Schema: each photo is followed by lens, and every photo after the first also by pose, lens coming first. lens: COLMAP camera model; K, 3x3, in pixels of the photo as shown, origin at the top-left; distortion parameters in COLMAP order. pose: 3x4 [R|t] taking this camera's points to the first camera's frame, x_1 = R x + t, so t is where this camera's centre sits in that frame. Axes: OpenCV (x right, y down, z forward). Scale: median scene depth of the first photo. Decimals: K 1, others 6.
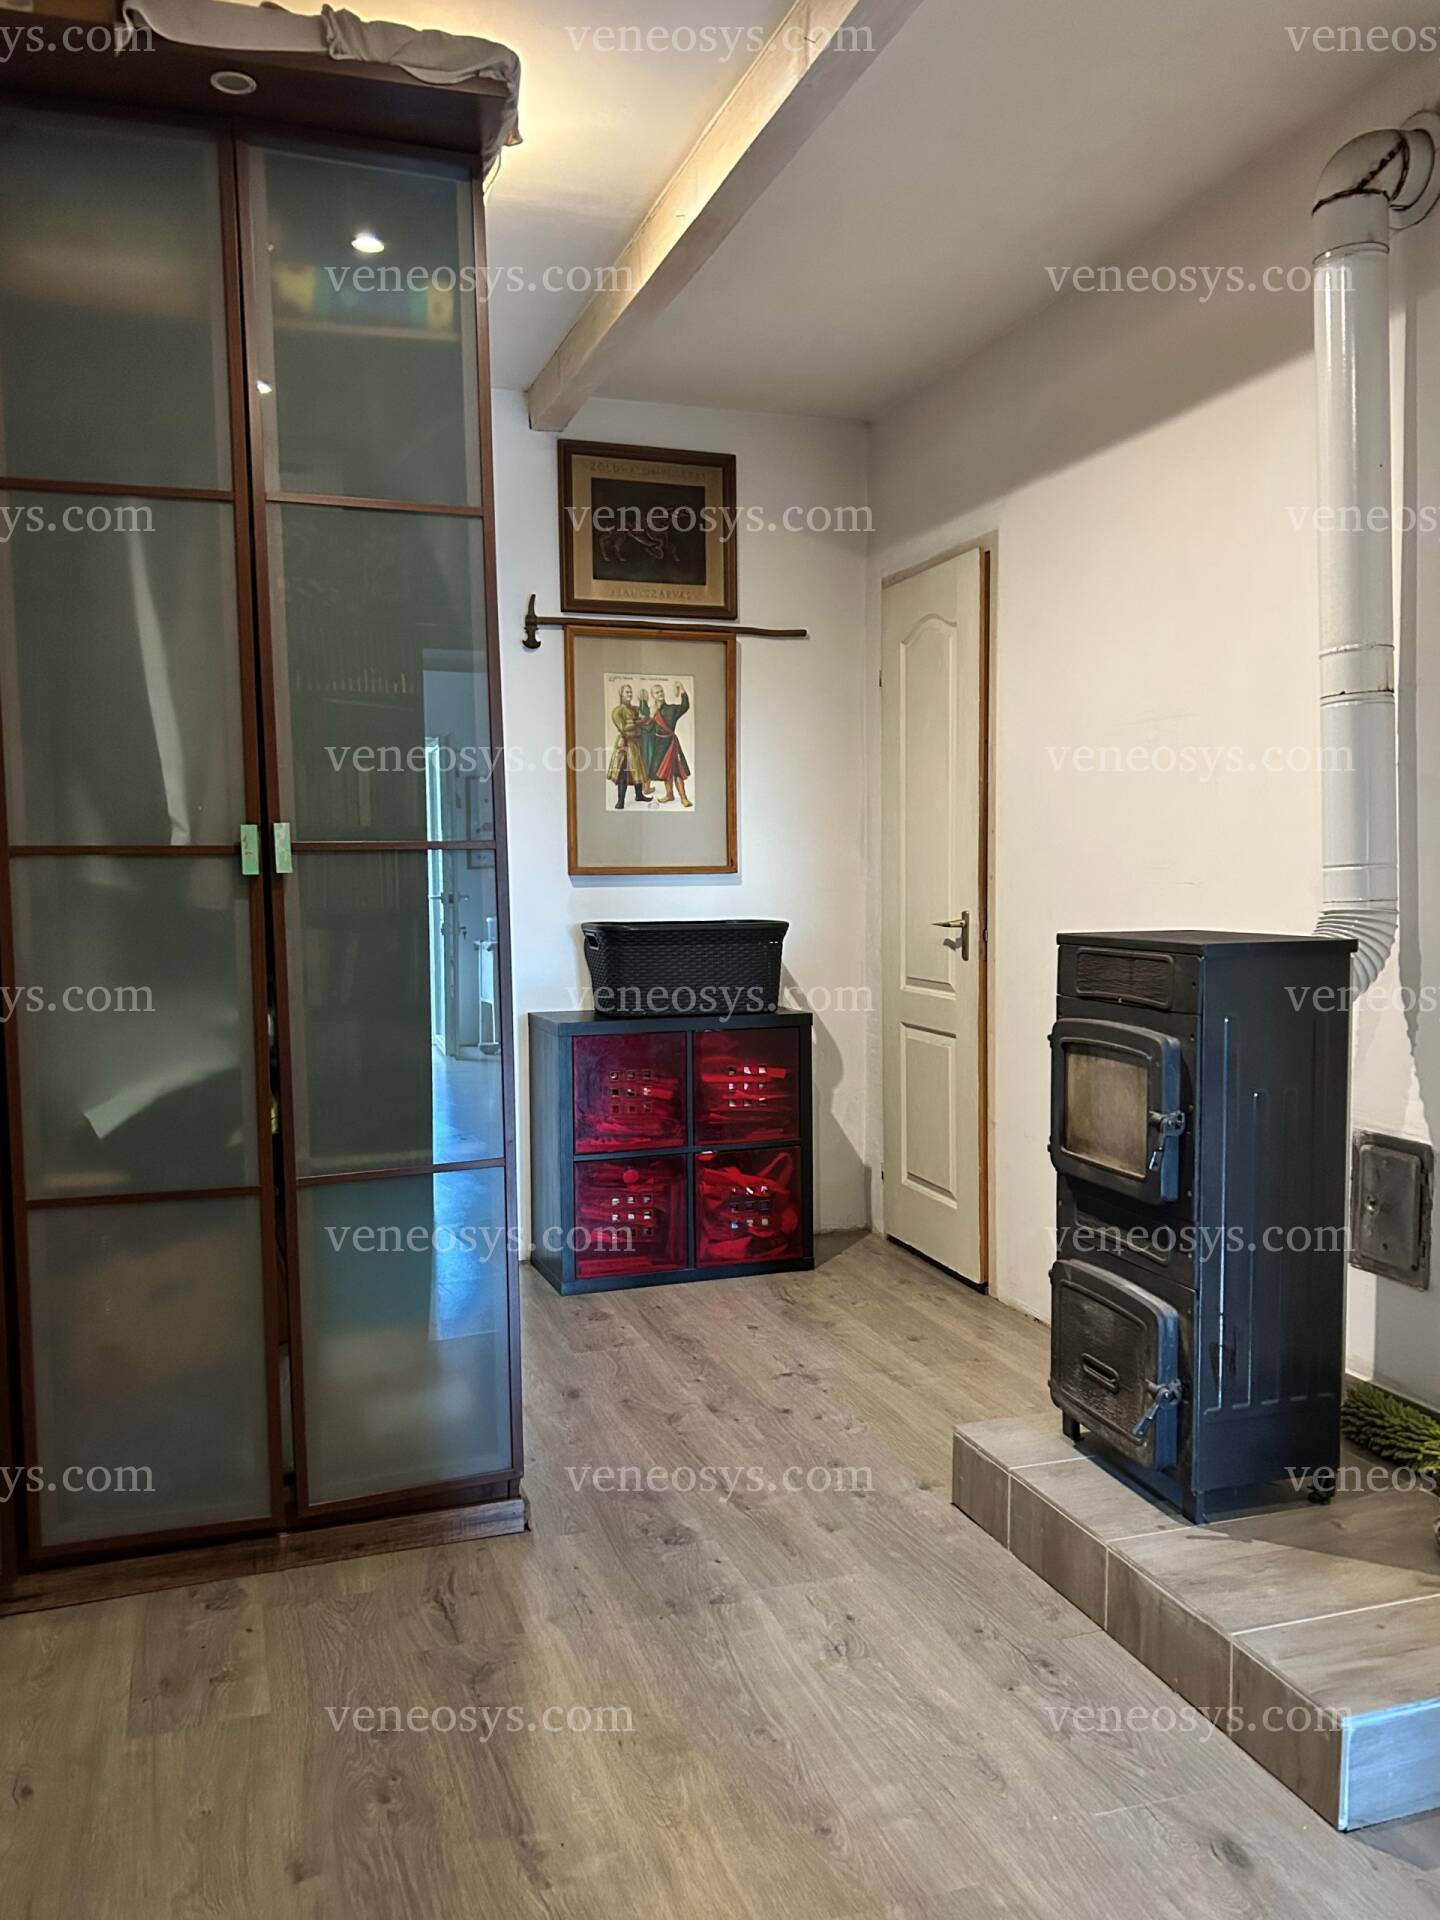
lens RADIAL K [[1459.1, 0, 721.9], [0, 1459.1, 968.0], [0, 0, 1]] dist [0.045235, -0.024346]
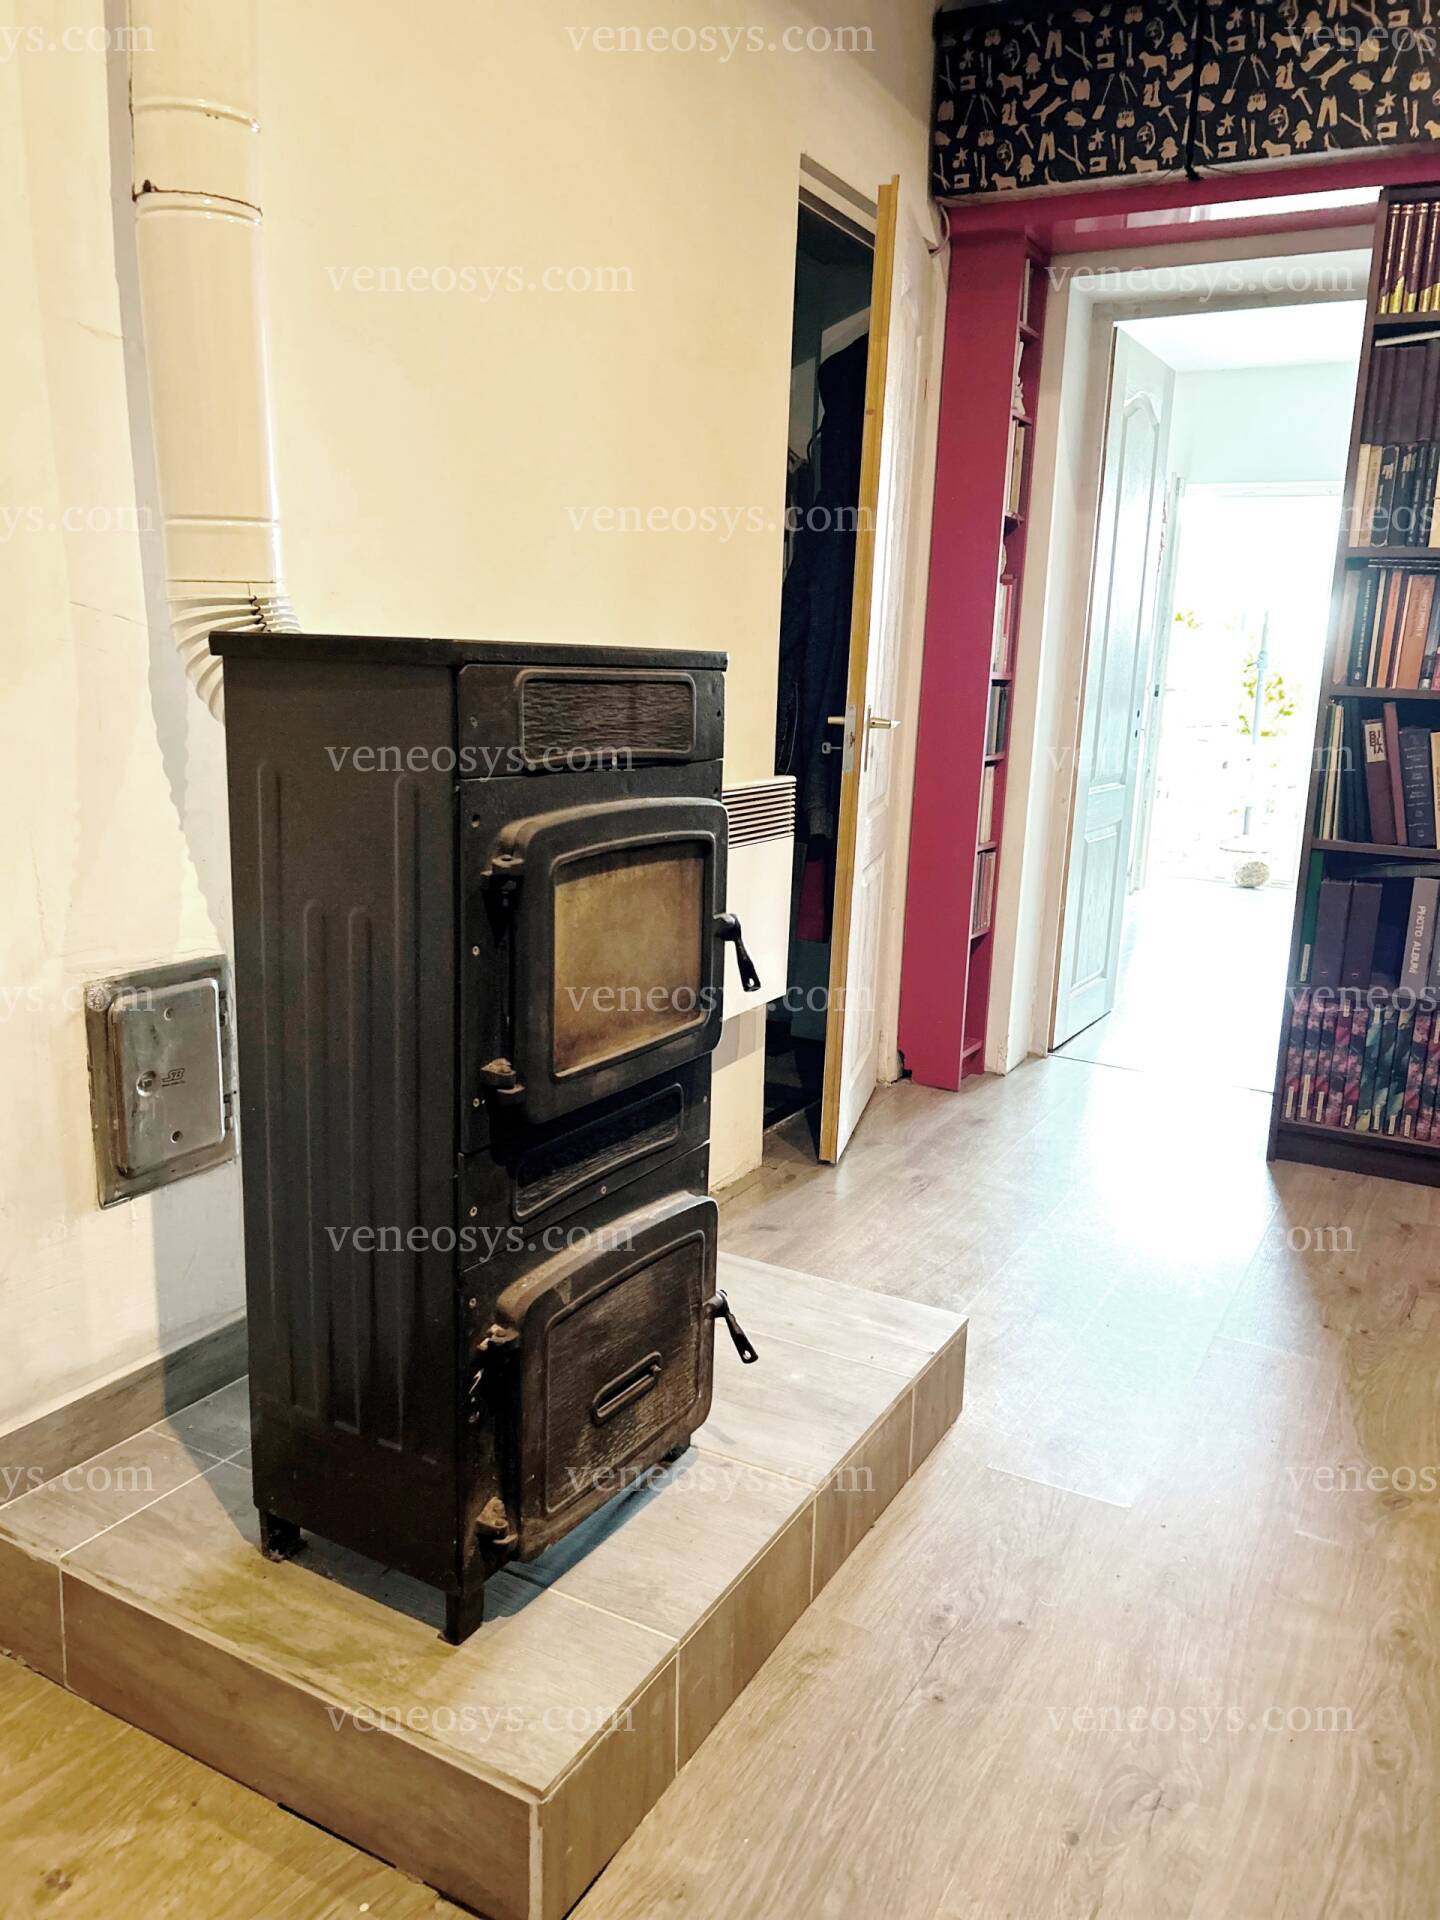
lens RADIAL K [[1459.1, 0, 724.4], [0, 1459.1, 965.2], [0, 0, 1]] dist [0.045235, -0.024346]
pose [[-0.676309, -0.166343, 0.717590, -0.169130], [0.017280, 0.970318, 0.241213, -0.035652], [-0.736415, 0.175535, -0.653361, 1.315930]]
